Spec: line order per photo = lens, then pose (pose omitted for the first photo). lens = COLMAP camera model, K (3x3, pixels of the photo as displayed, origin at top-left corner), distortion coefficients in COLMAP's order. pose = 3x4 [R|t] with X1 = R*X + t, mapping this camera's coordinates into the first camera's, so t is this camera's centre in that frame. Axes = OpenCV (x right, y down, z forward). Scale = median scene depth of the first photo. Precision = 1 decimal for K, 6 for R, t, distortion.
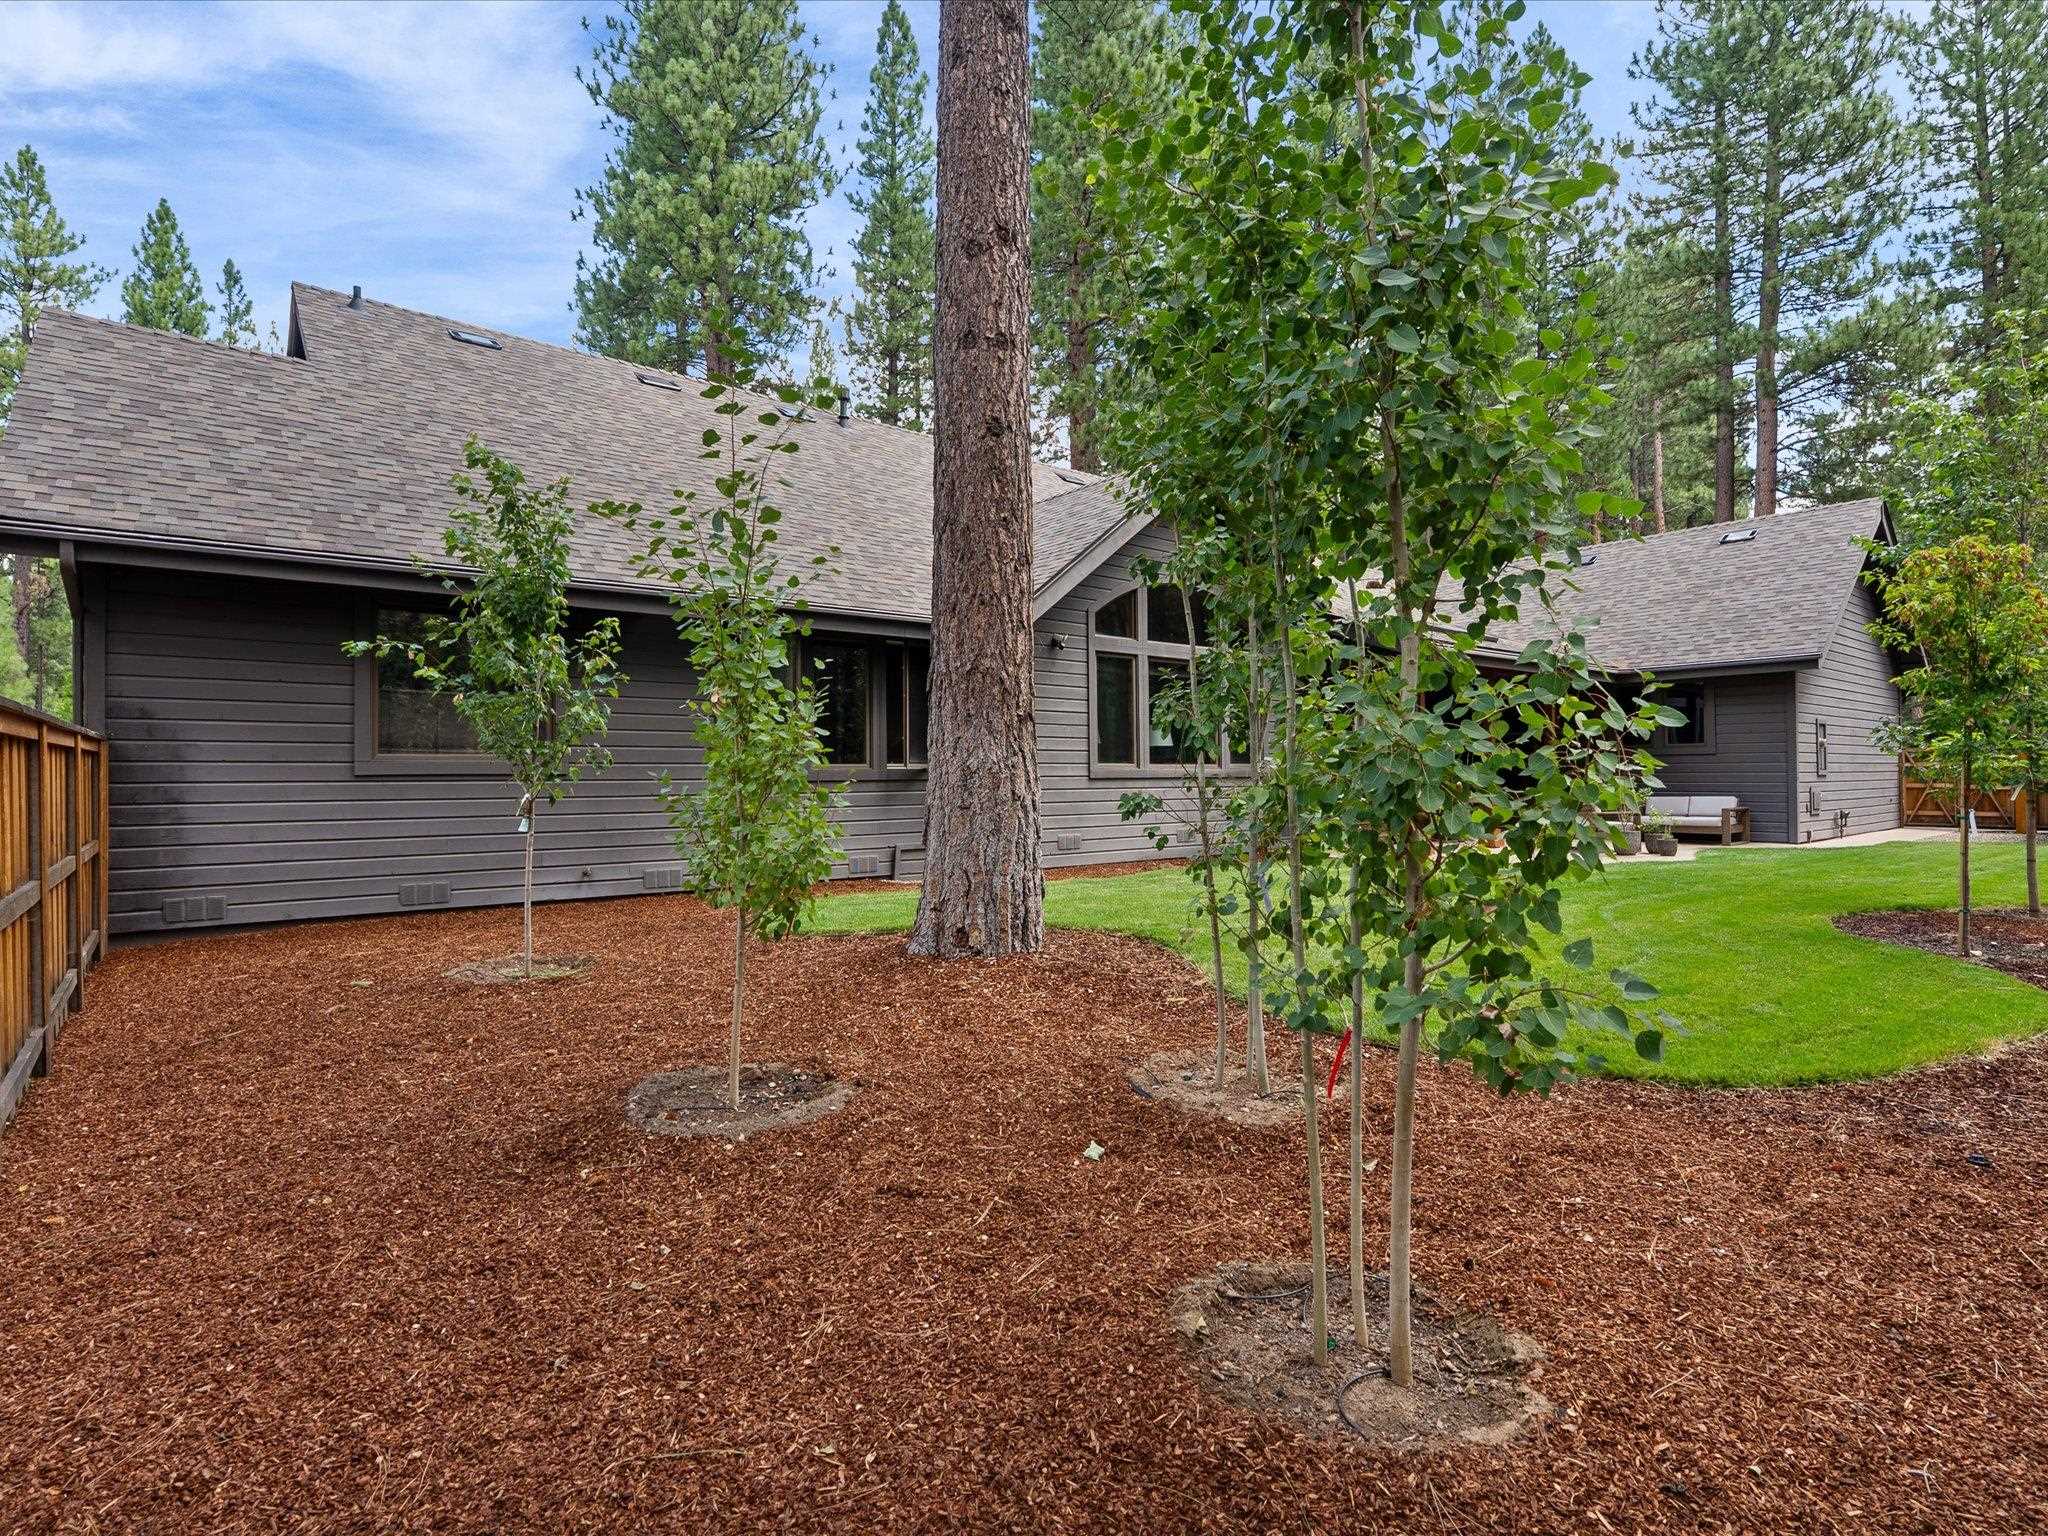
lens RADIAL K [[1043.0, 0, 1015.7], [0, 1043.0, 769.8], [0, 0, 1]] dist [-0.003584, 0.002359]
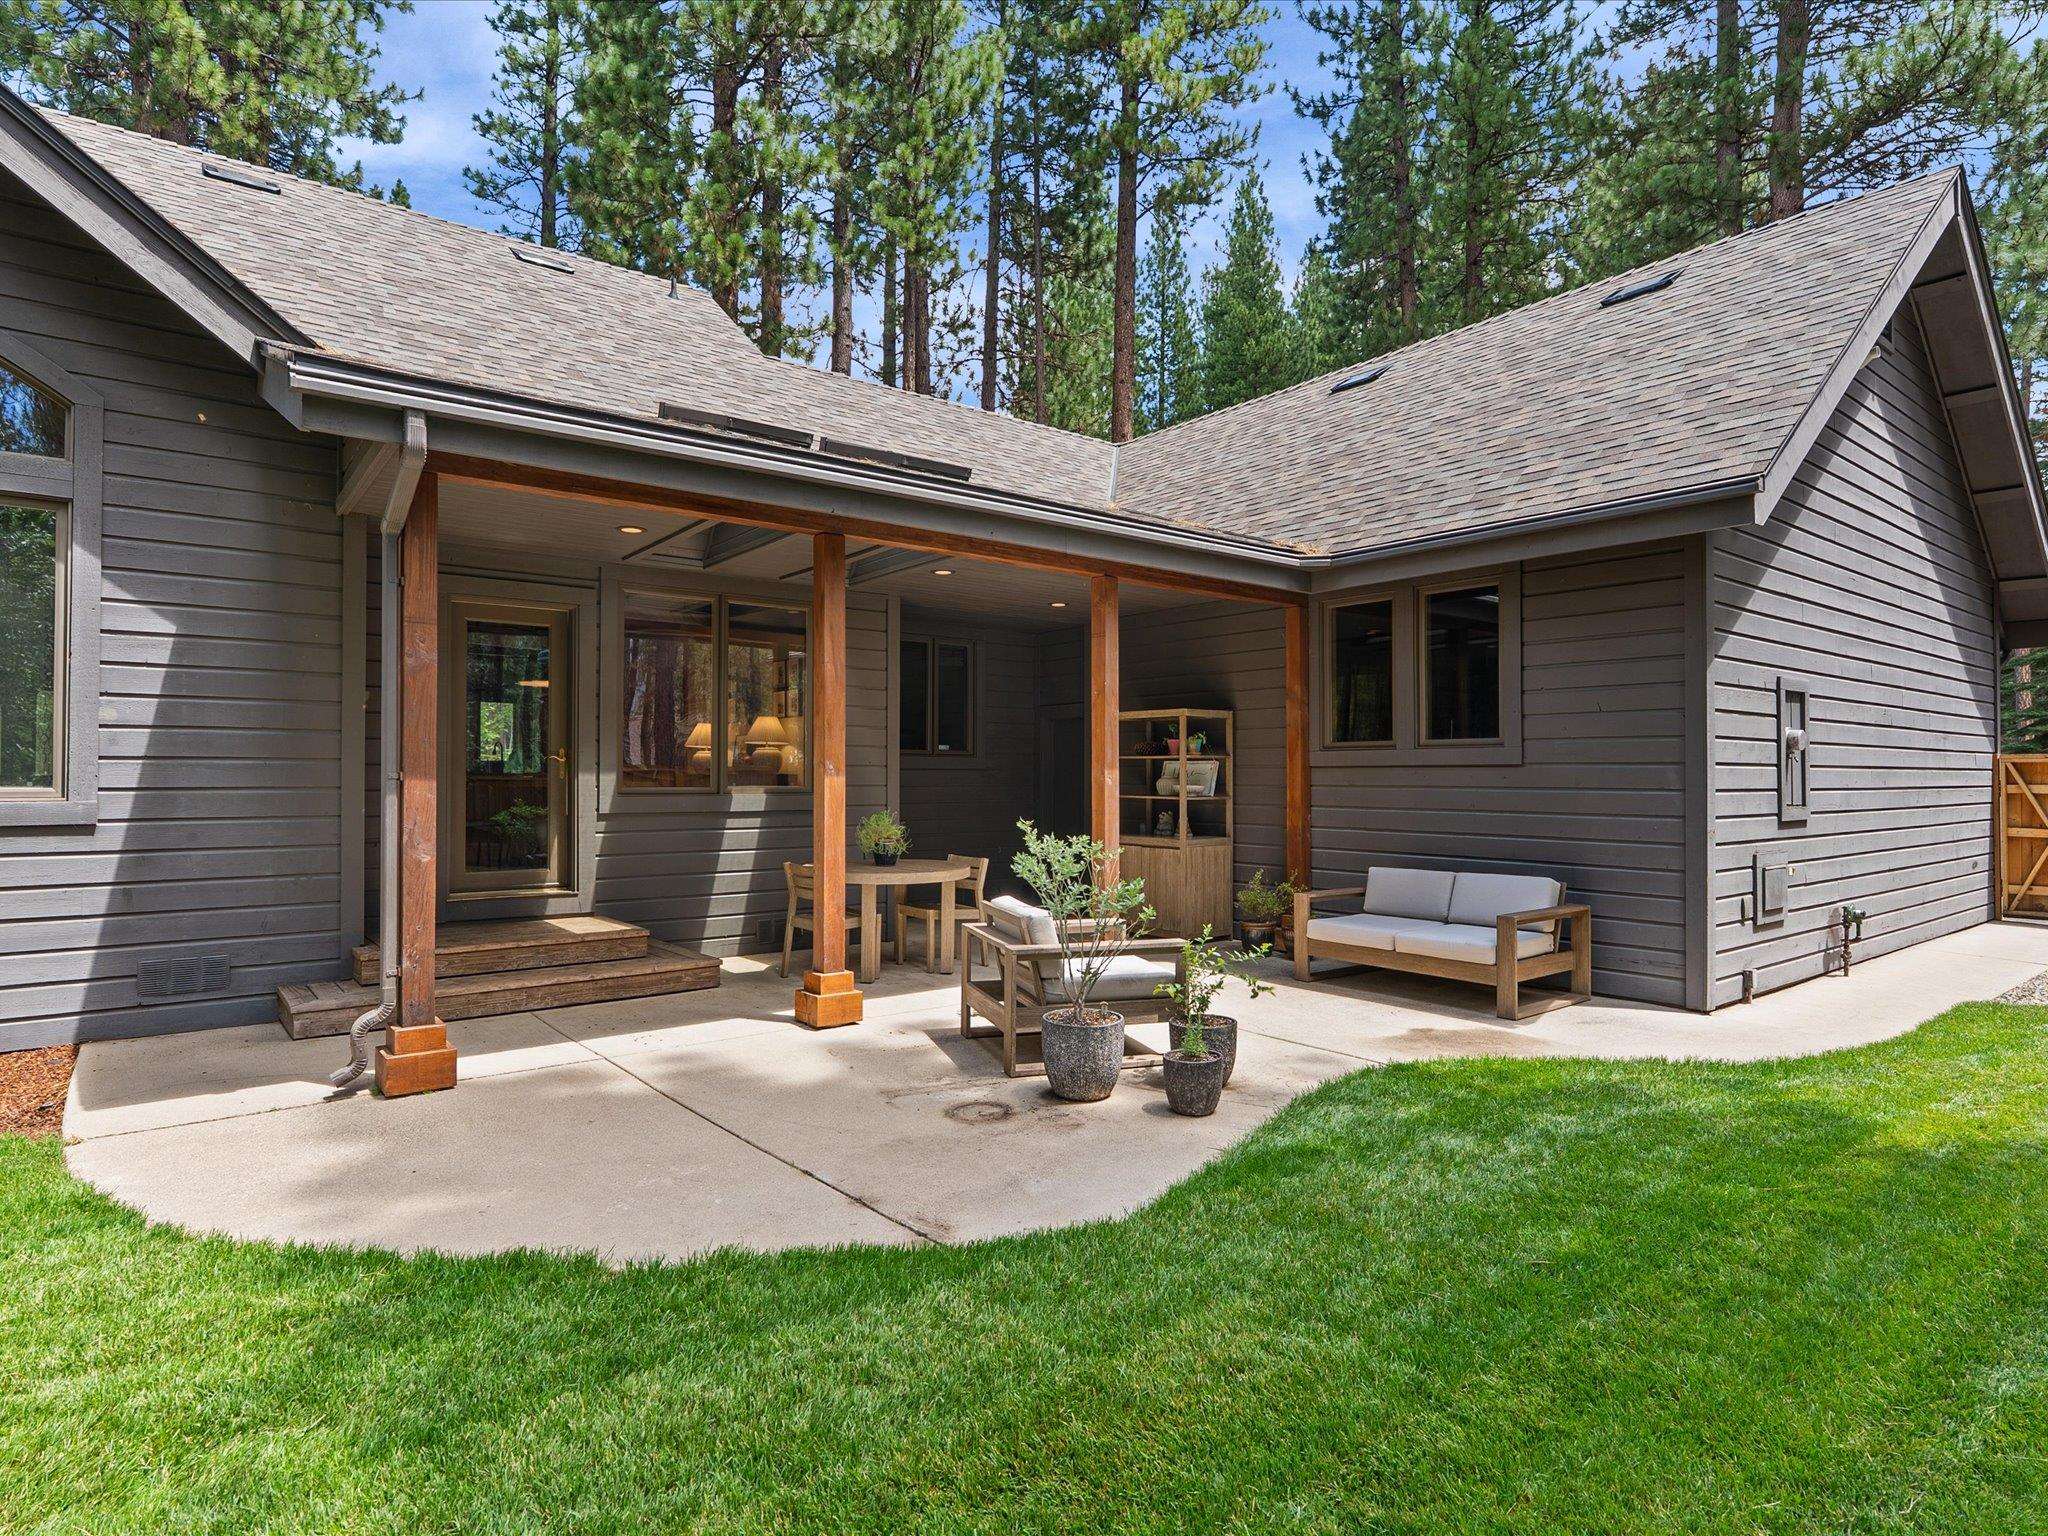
lens RADIAL K [[1043.0, 0, 1015.7], [0, 1043.0, 769.8], [0, 0, 1]] dist [-0.003584, 0.002359]
pose [[0.998860, 0.005383, -0.047434, 0.538271], [-0.005431, 0.999985, -0.000879, -0.013470], [0.047428, 0.001135, 0.998874, 0.637716]]
